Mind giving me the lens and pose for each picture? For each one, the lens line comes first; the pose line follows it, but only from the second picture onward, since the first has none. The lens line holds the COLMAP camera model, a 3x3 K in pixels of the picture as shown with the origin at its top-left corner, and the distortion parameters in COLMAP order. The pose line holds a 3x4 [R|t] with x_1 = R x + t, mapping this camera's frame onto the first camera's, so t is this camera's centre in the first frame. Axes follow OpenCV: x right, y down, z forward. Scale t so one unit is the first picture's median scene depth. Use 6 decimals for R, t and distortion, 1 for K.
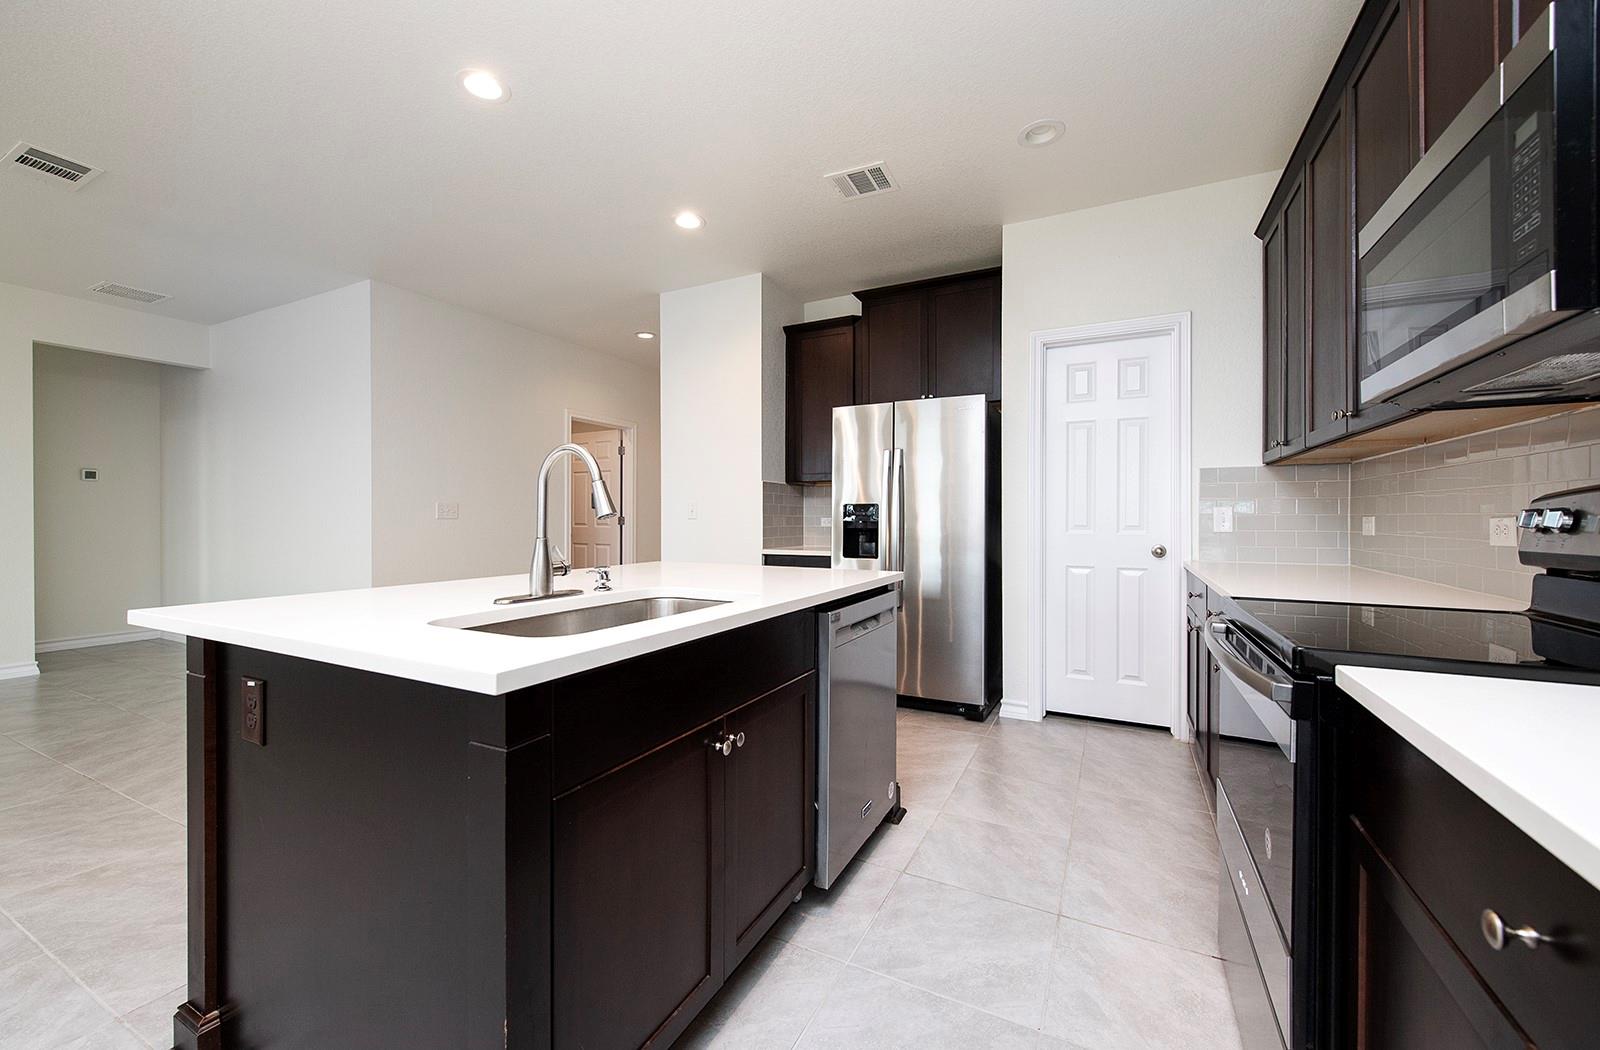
lens RADIAL K [[629.4, 0, 796.0], [0, 629.4, 521.3], [0, 0, 1]] dist [-0.000993, -0.000306]
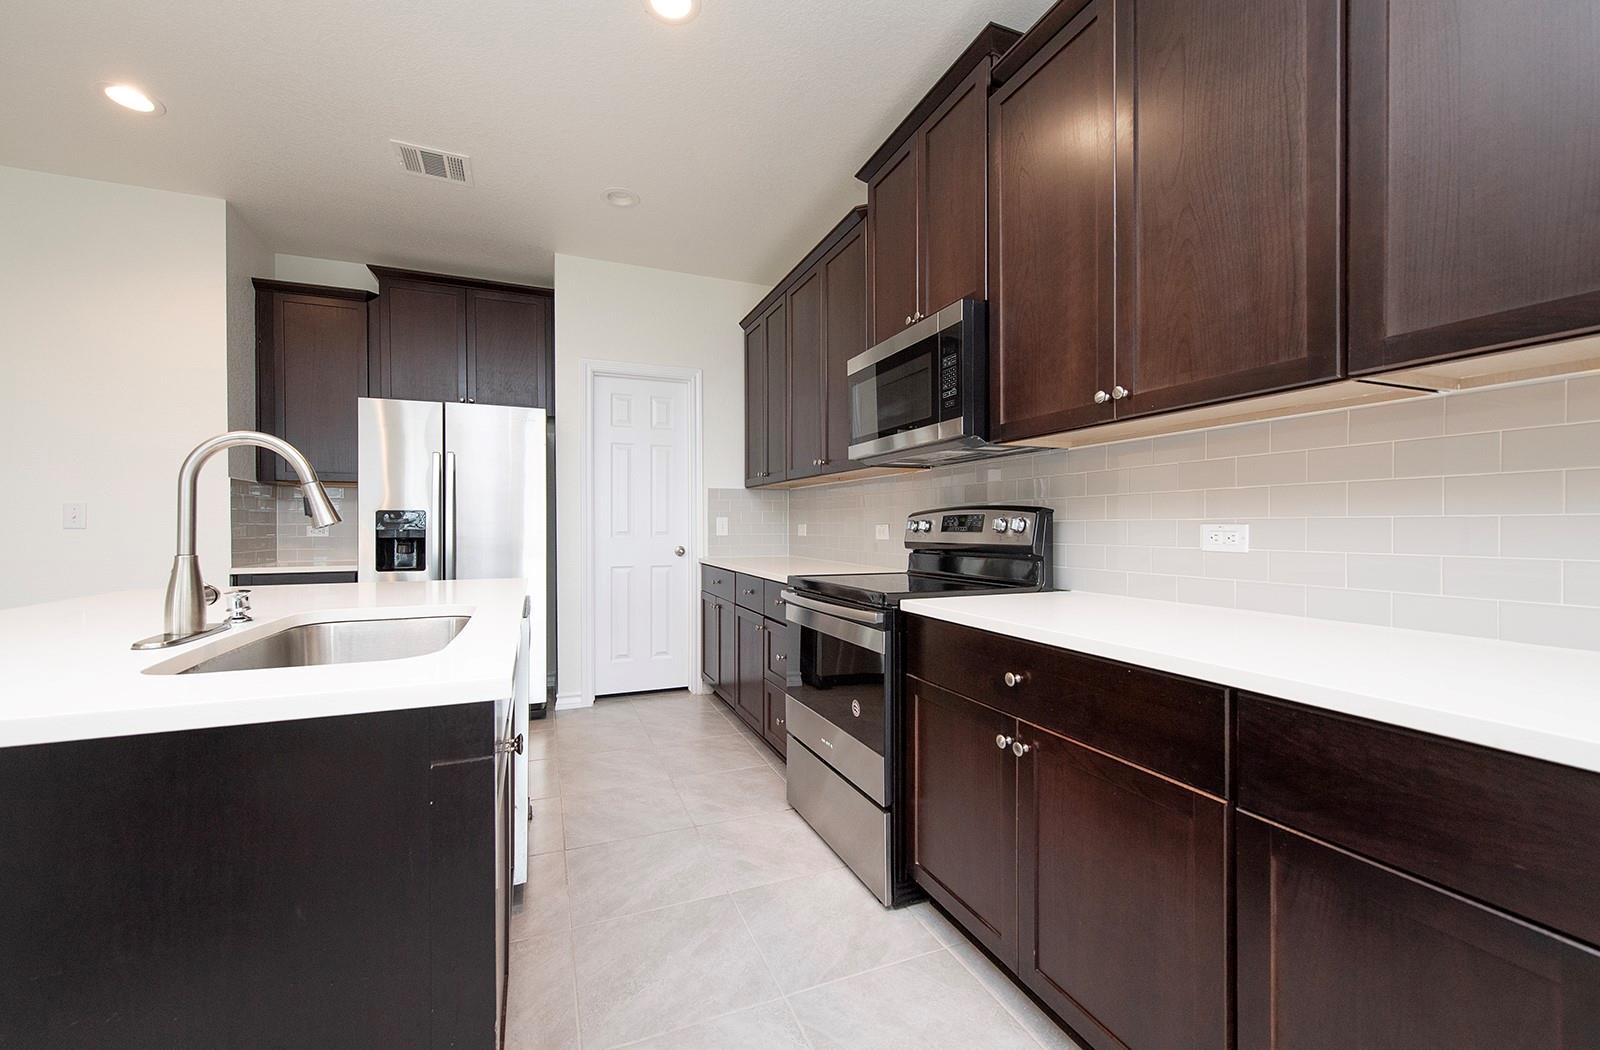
lens RADIAL K [[625.4, 0, 795.0], [0, 625.4, 533.7], [0, 0, 1]] dist [0.000115, -0.000060]
pose [[0.649745, -0.013235, 0.760037, -0.253404], [0.006922, 0.999910, 0.011494, -0.000964], [-0.760121, -0.002207, 0.649778, -0.005672]]
